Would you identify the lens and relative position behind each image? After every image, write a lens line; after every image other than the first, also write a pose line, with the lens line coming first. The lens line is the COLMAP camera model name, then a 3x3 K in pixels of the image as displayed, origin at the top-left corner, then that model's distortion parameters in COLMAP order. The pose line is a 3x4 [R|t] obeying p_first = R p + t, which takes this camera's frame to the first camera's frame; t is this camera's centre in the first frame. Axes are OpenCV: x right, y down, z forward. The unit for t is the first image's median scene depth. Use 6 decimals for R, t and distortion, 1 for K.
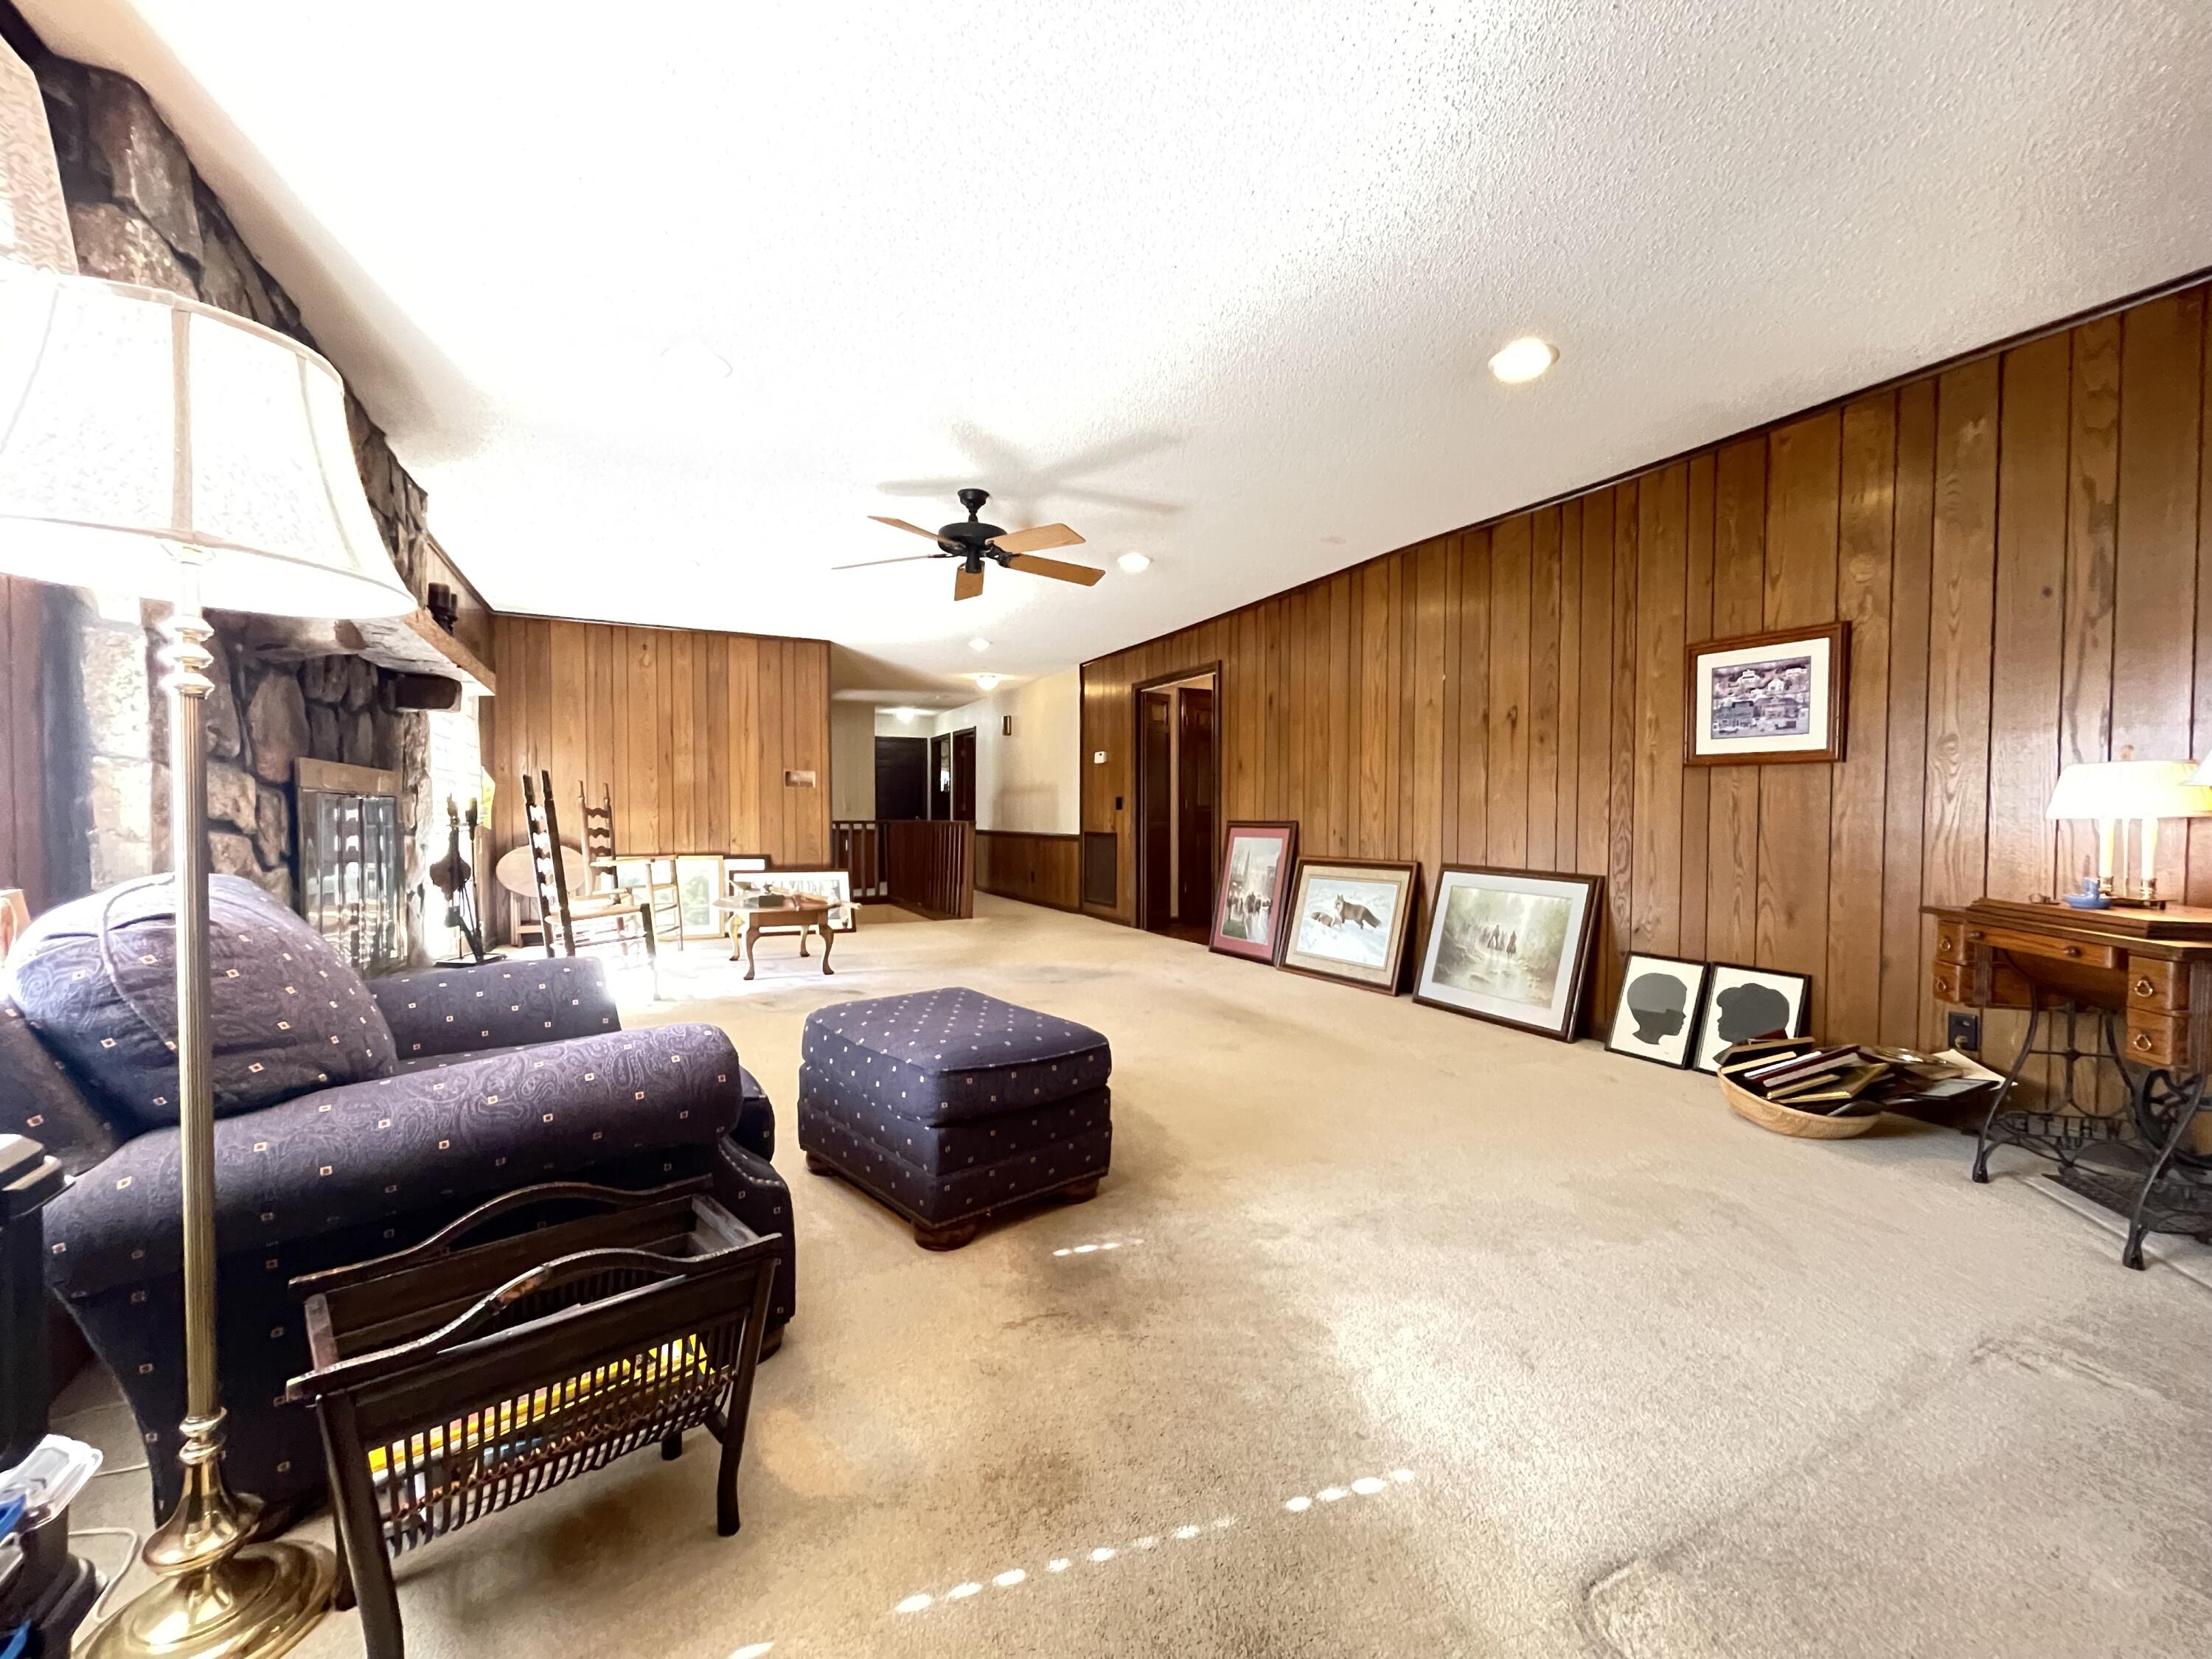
lens RADIAL K [[896.2, 0, 1107.9], [0, 896.2, 839.2], [0, 0, 1]] dist [0.001657, -0.003643]
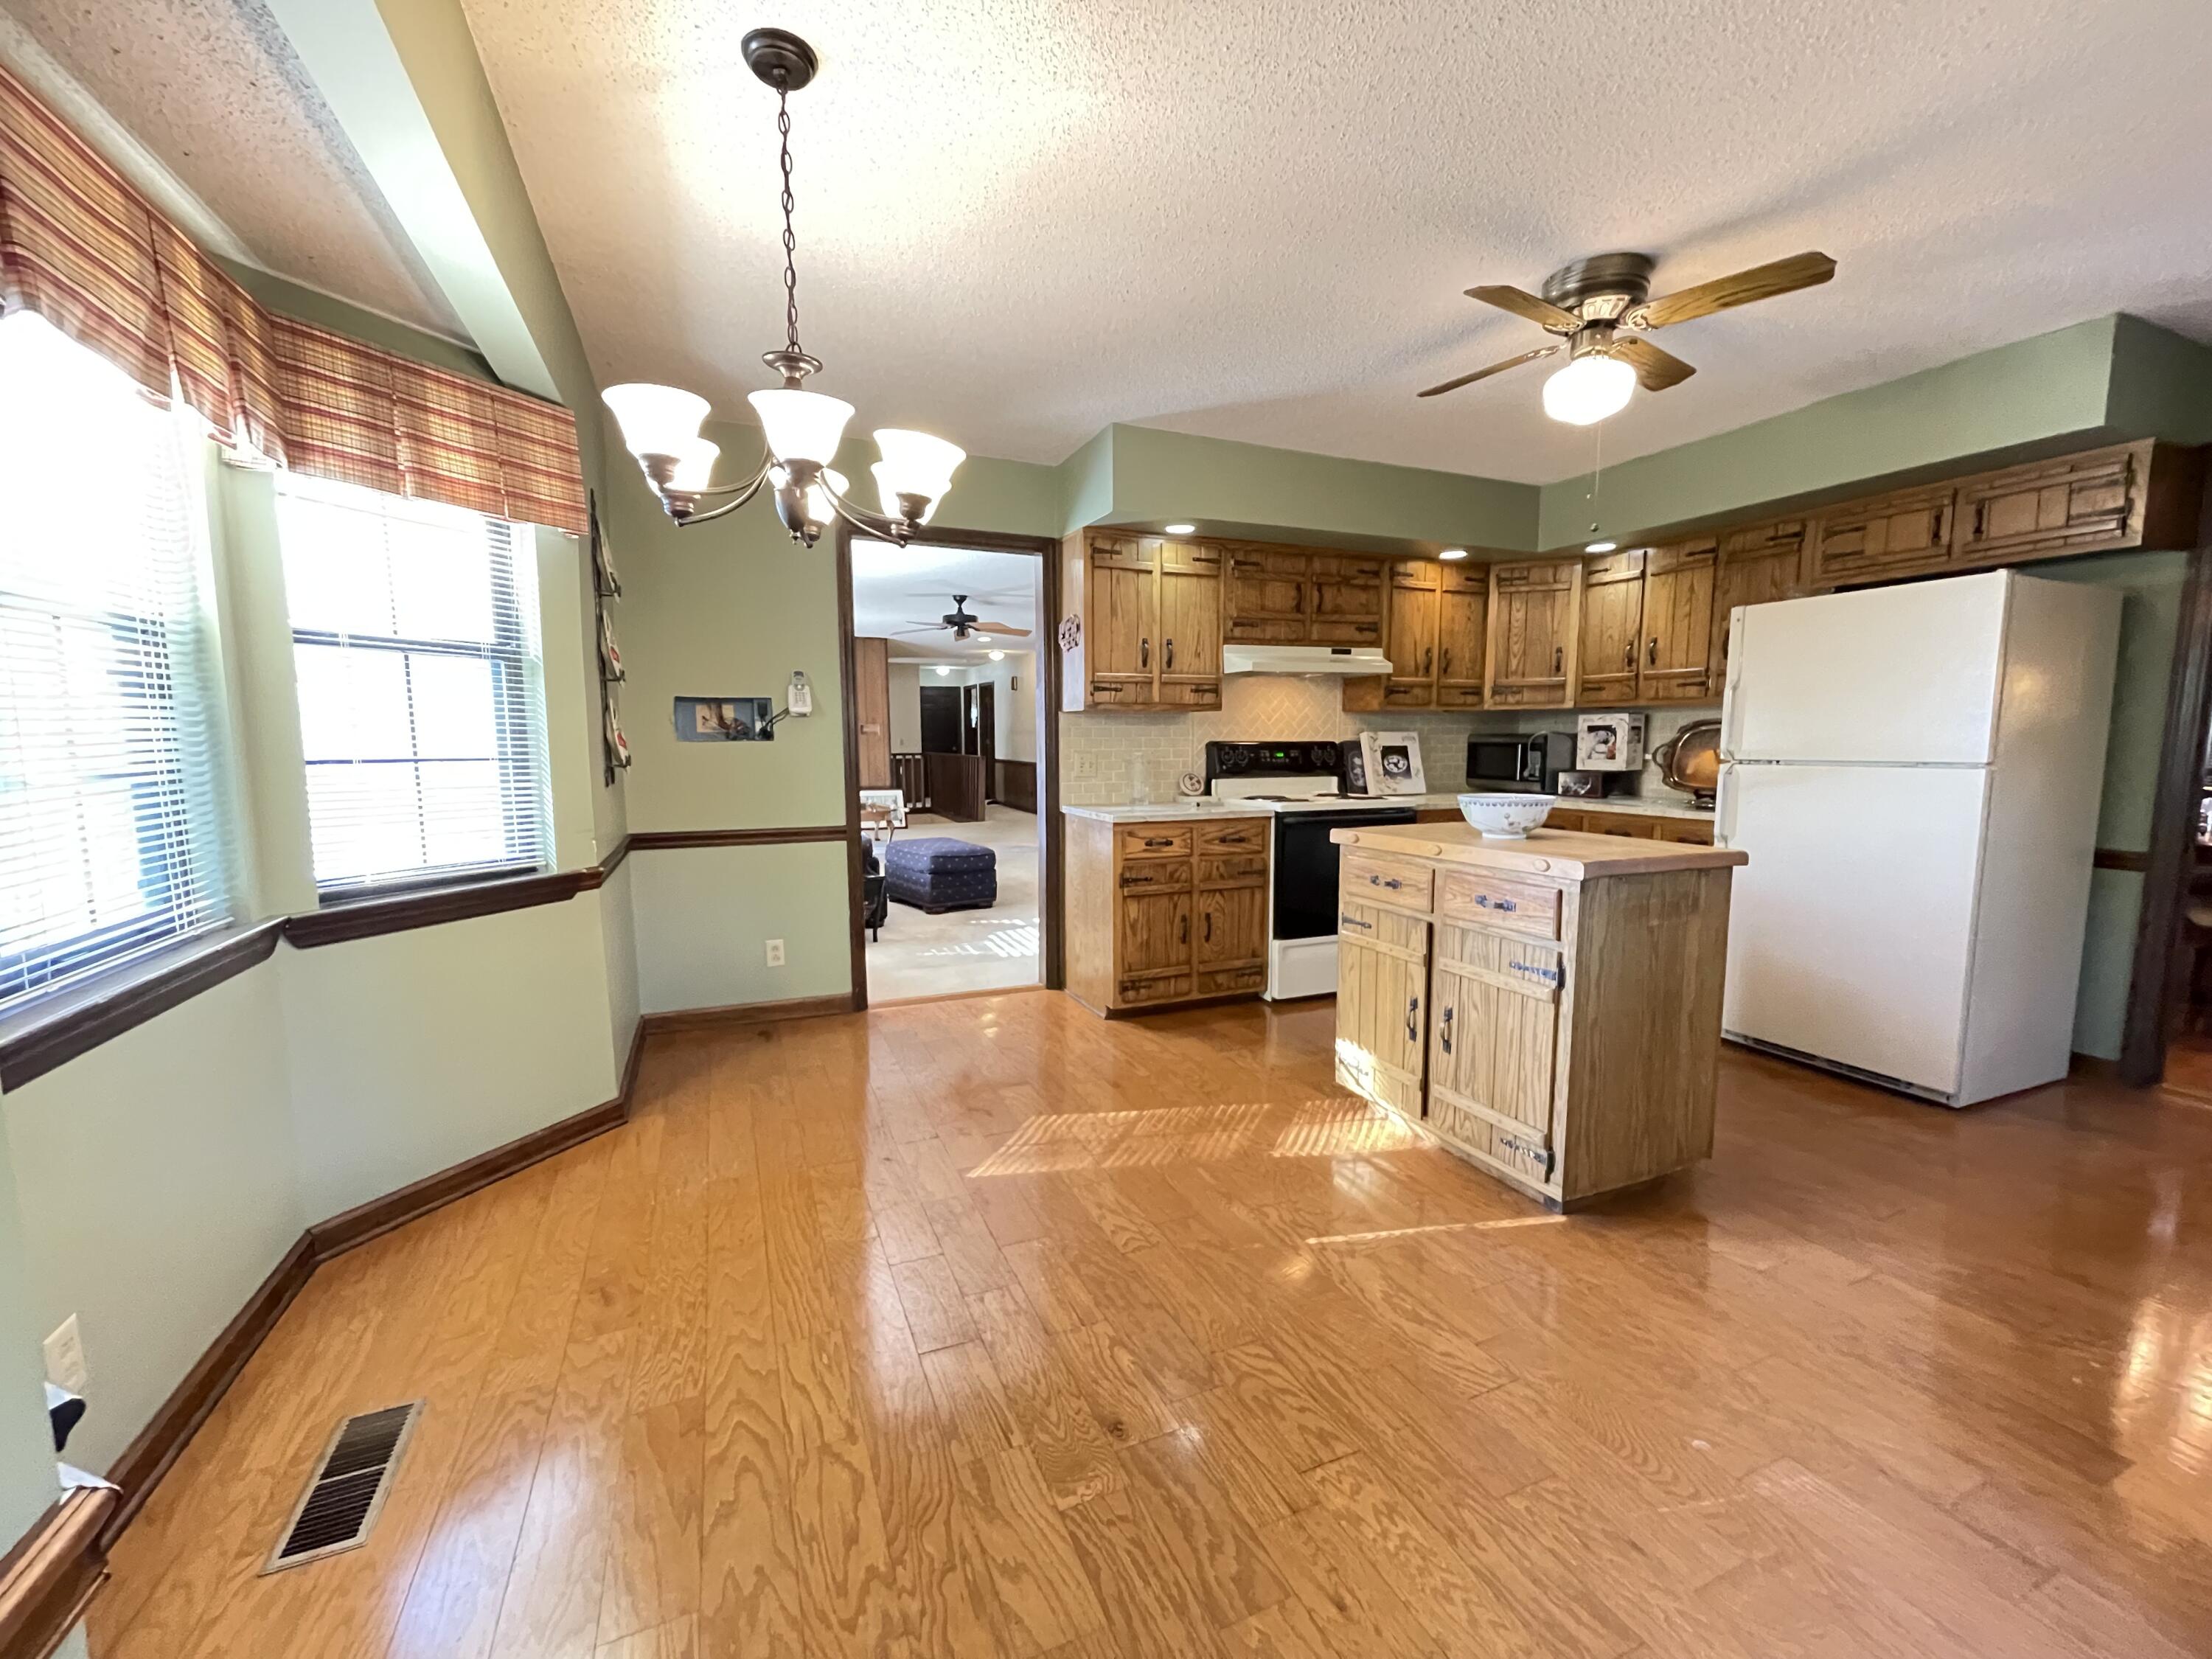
lens RADIAL K [[905.1, 0, 1099.8], [0, 905.1, 837.0], [0, 0, 1]] dist [0.006915, 0.000253]
pose [[0.997599, 0.004069, -0.069133, 0.110376], [0.002041, 0.996112, 0.088068, -0.013756], [0.069222, -0.087997, 0.993713, -0.371411]]
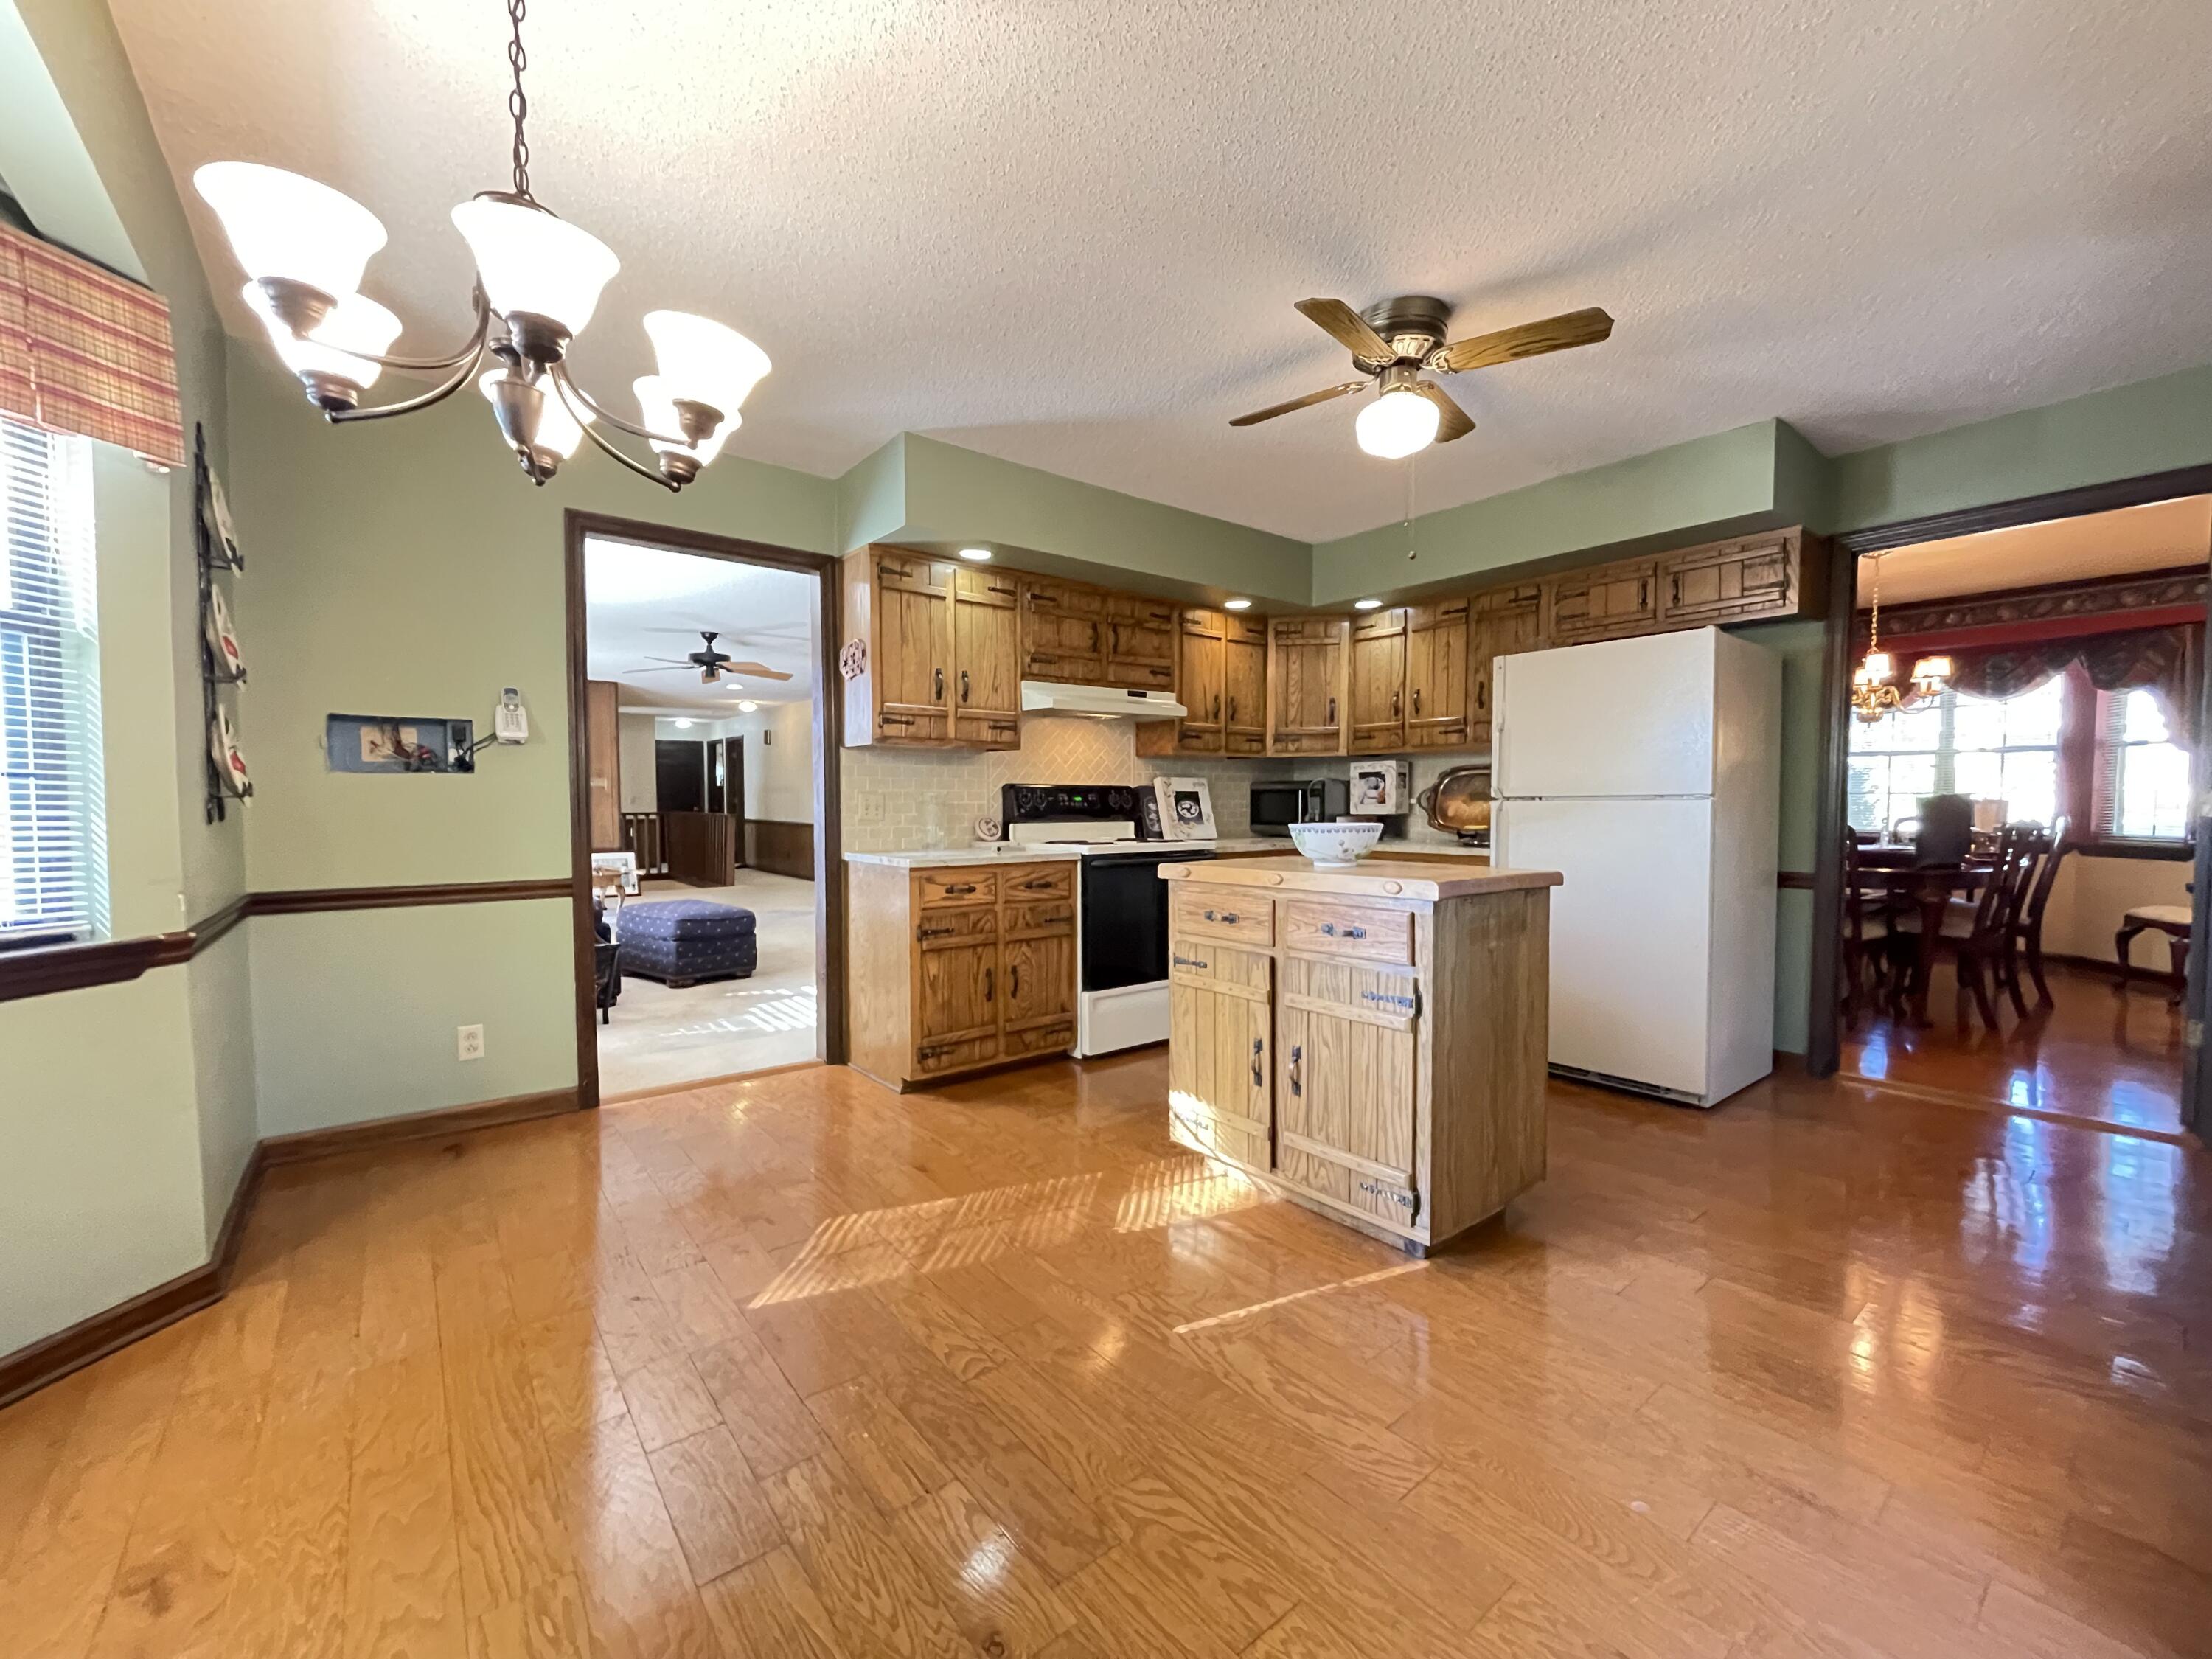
lens RADIAL K [[905.1, 0, 1099.8], [0, 905.1, 837.0], [0, 0, 1]] dist [0.006915, 0.000253]
pose [[0.980828, -0.010025, 0.194620, 0.095132], [0.006926, 0.999838, 0.016597, -0.003819], [-0.194755, -0.014931, 0.980738, -0.341542]]
